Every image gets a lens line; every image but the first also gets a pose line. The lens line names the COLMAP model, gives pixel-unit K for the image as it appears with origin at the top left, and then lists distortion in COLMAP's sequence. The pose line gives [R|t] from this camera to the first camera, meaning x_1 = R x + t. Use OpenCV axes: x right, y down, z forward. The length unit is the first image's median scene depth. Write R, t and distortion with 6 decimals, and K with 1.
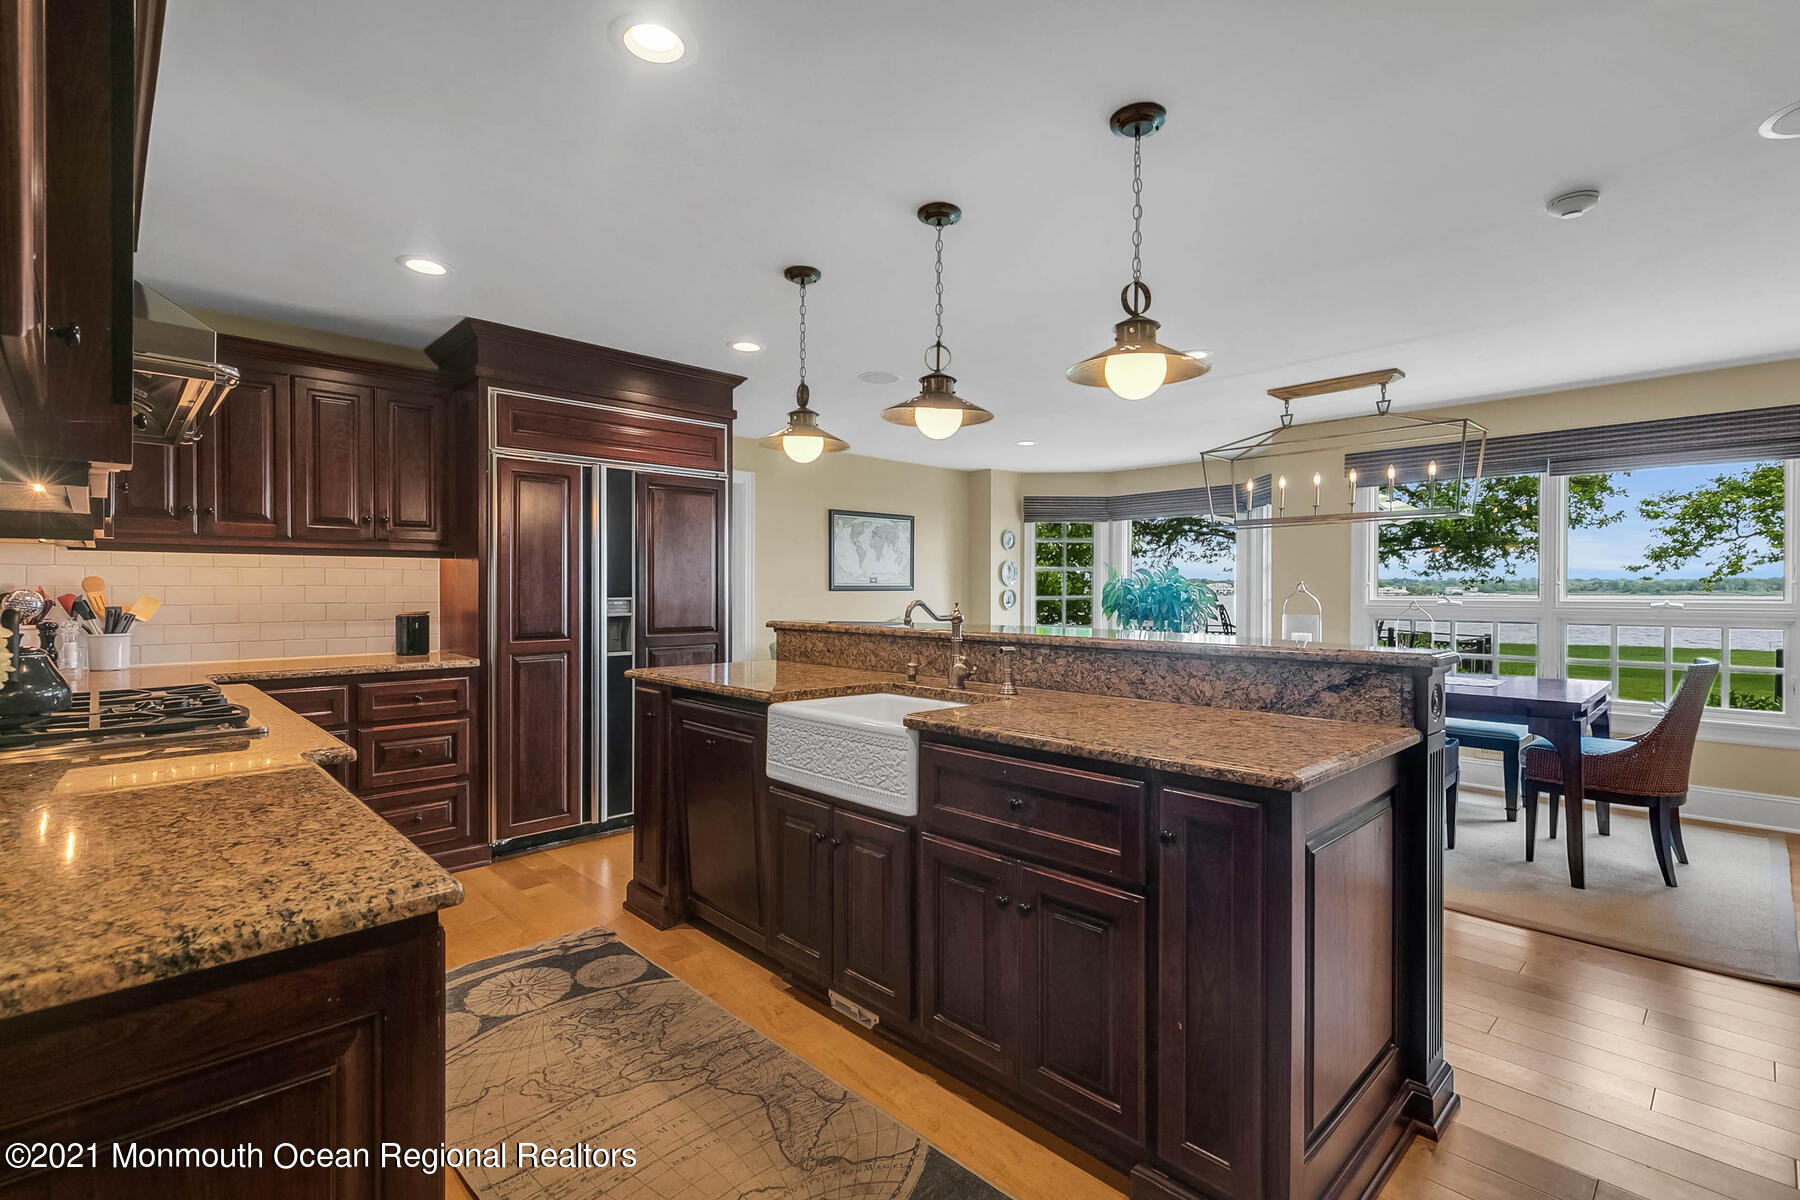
lens RADIAL K [[832.9, 0, 905.7], [0, 832.9, 591.9], [0, 0, 1]] dist [0.013477, -0.006099]
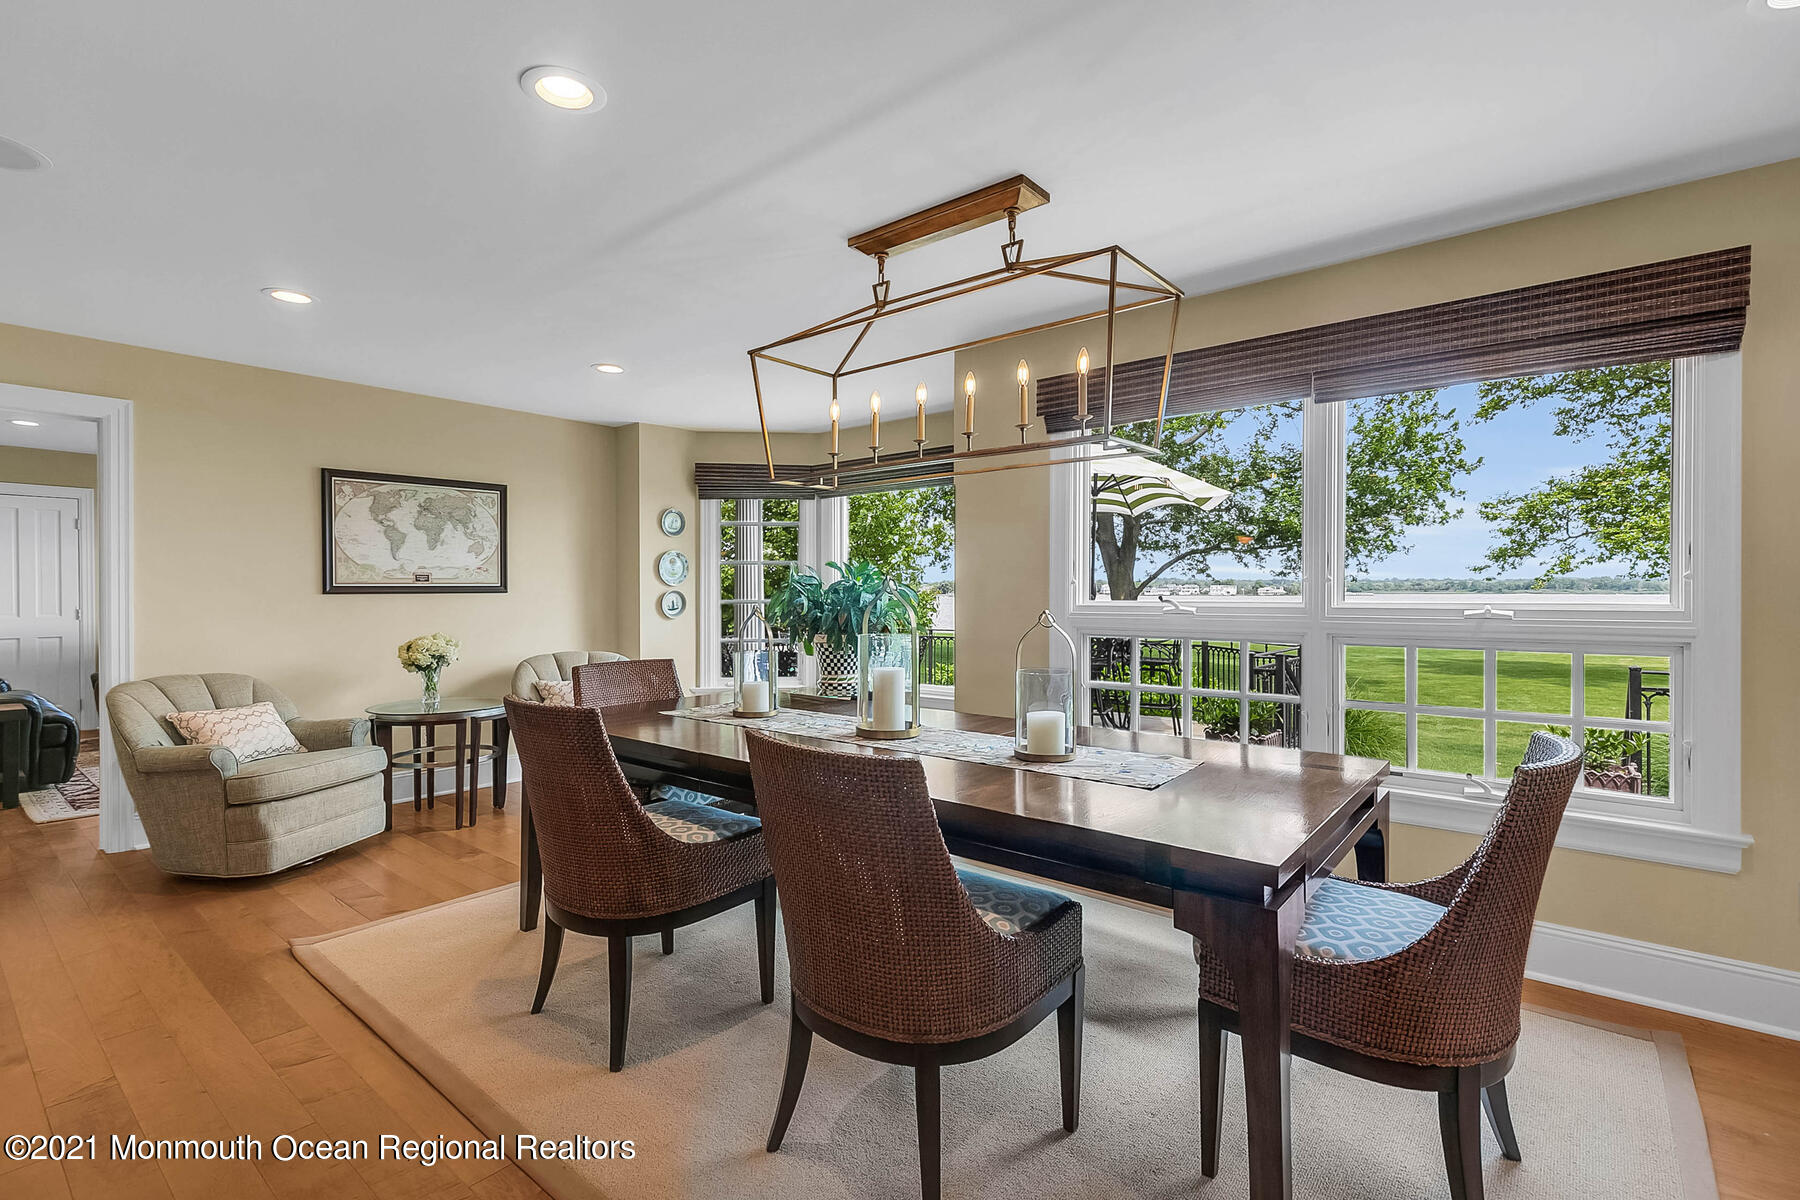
lens RADIAL K [[832.9, 0, 899.8], [0, 832.9, 592.9], [0, 0, 1]] dist [0.013477, -0.006099]
pose [[0.993965, -0.003945, 0.109629, 0.082483], [0.004007, 0.999992, -0.000344, -0.000018], [-0.109627, 0.000782, 0.993973, 0.087764]]
